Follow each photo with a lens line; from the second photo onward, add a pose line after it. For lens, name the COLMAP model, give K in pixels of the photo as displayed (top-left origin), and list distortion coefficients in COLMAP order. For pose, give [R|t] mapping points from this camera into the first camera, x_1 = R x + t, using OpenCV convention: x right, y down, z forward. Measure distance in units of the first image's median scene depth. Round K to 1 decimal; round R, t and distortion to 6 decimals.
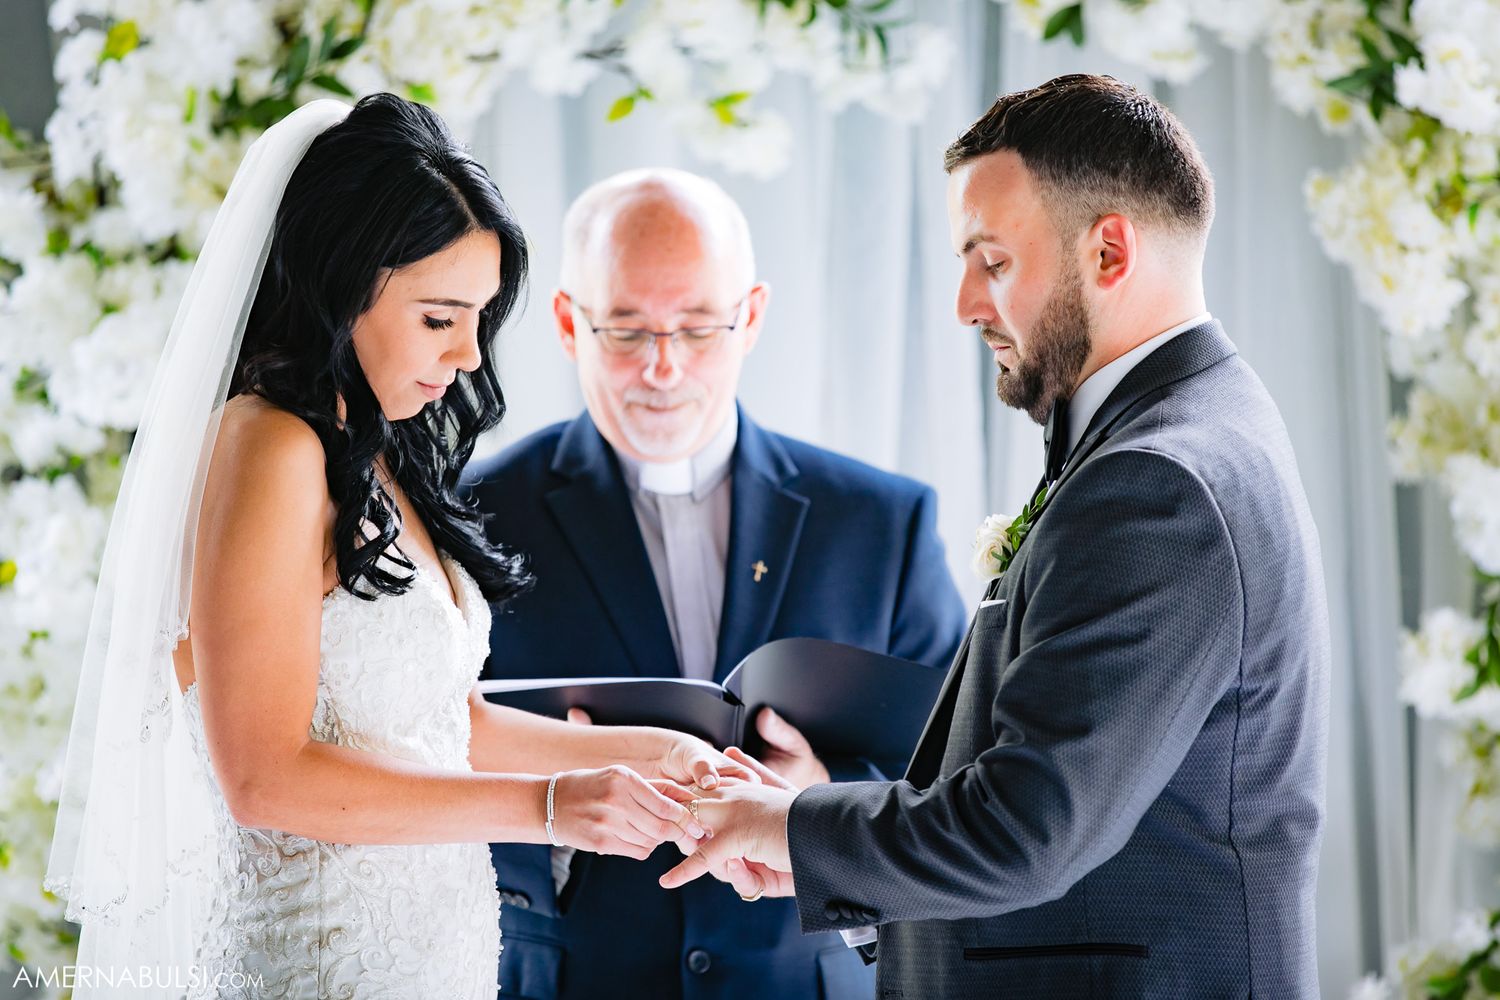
lens RADIAL K [[9307.0, 0, 785.4], [0, 9307.0, 472.5], [0, 0, 1]] dist [3.159896, -23.092920]
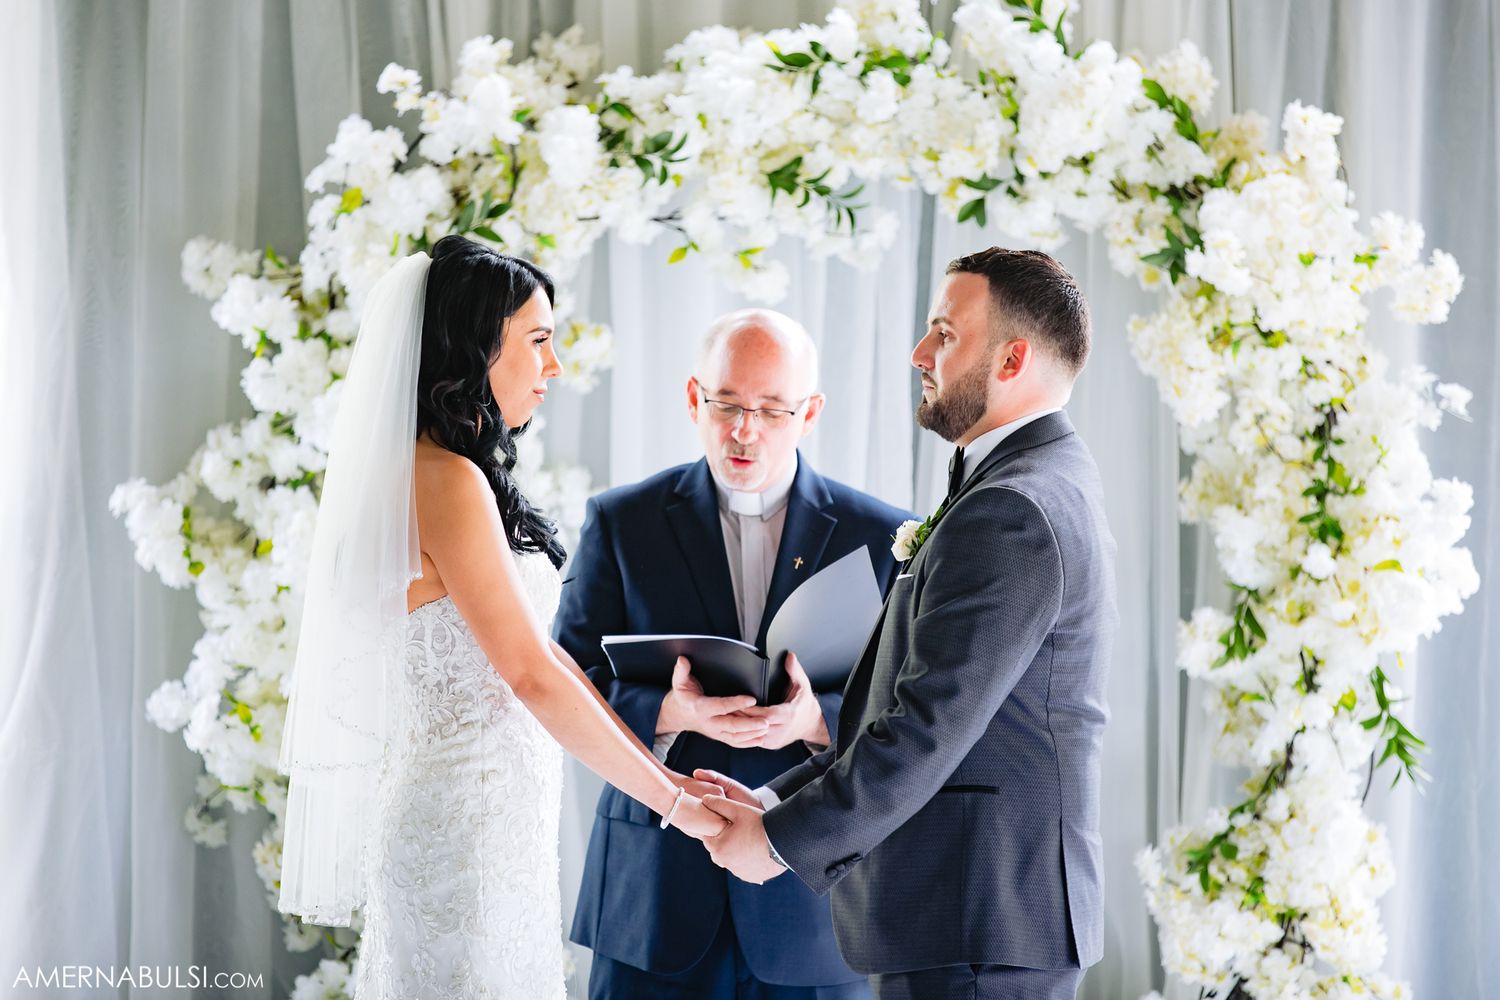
lens RADIAL K [[8328.6, 0, 750.0], [0, 8328.6, 500.0], [0, 0, 1]] dist [2.643871, 7.782138]
pose [[0.999286, 0.037732, 0.002069, -0.007164], [-0.037724, 0.999281, -0.003890, 0.005281], [-0.002214, 0.003809, 0.999990, -0.346122]]
